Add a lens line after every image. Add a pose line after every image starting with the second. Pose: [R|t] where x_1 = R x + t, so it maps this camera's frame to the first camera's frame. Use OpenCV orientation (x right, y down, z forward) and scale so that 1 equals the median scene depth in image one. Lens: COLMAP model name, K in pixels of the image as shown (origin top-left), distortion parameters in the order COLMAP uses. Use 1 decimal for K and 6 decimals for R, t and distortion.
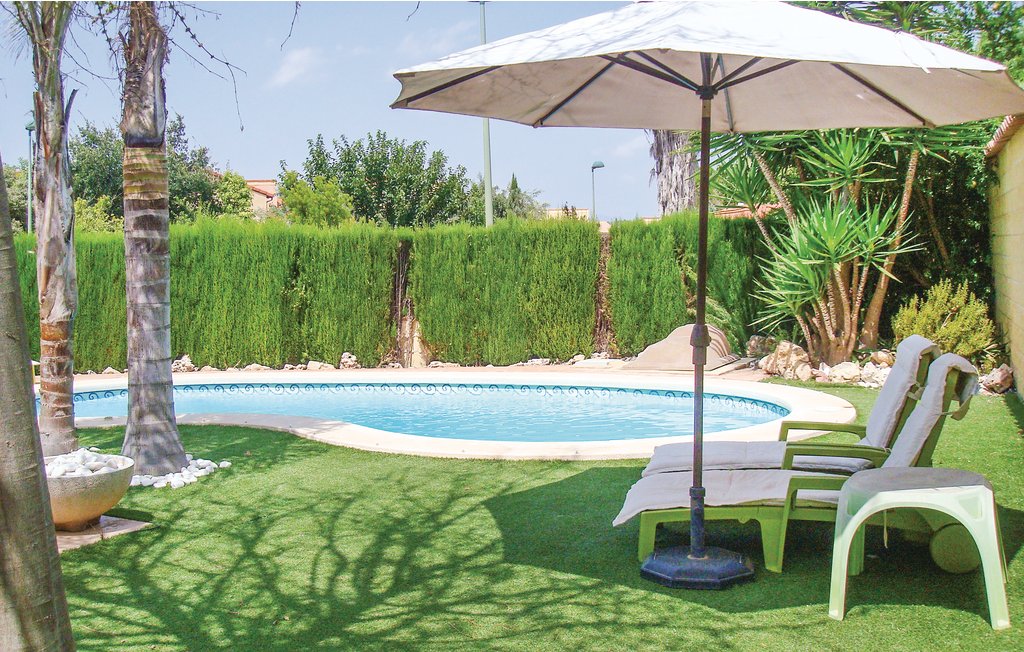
lens RADIAL K [[1044.8, 0, 512.0], [0, 1044.8, 326.0], [0, 0, 1]] dist [0.067468, -0.002291]
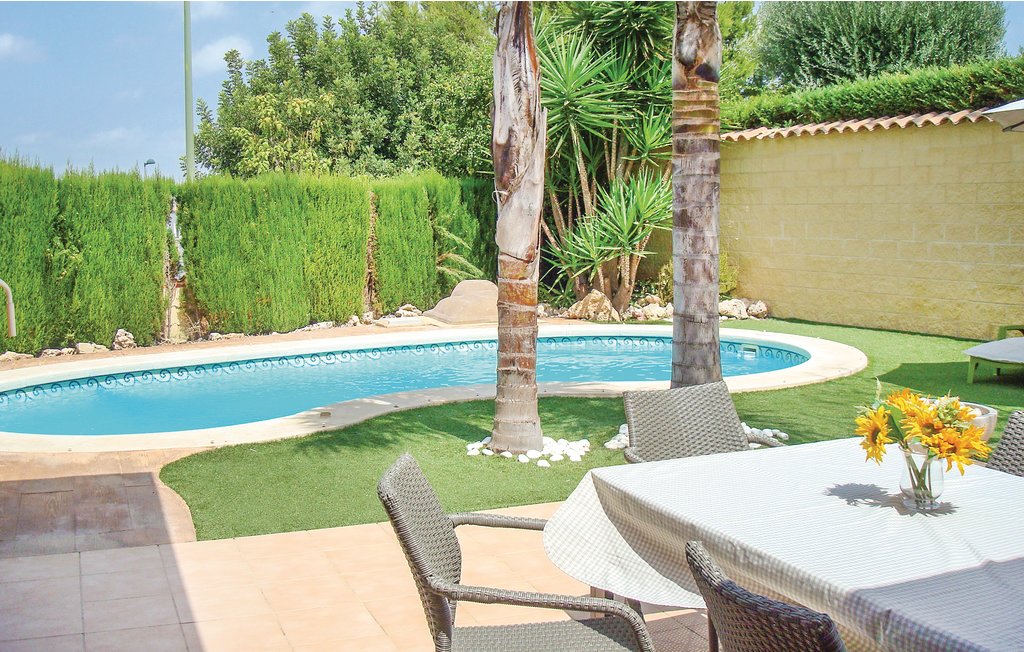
lens RADIAL K [[1044.8, 0, 512.0], [0, 1044.8, 326.0], [0, 0, 1]] dist [0.067468, -0.002291]
pose [[0.657323, -0.064687, 0.750828, -0.581704], [0.037628, 0.997884, 0.053030, -0.009270], [-0.752669, -0.006606, 0.658366, 0.240320]]
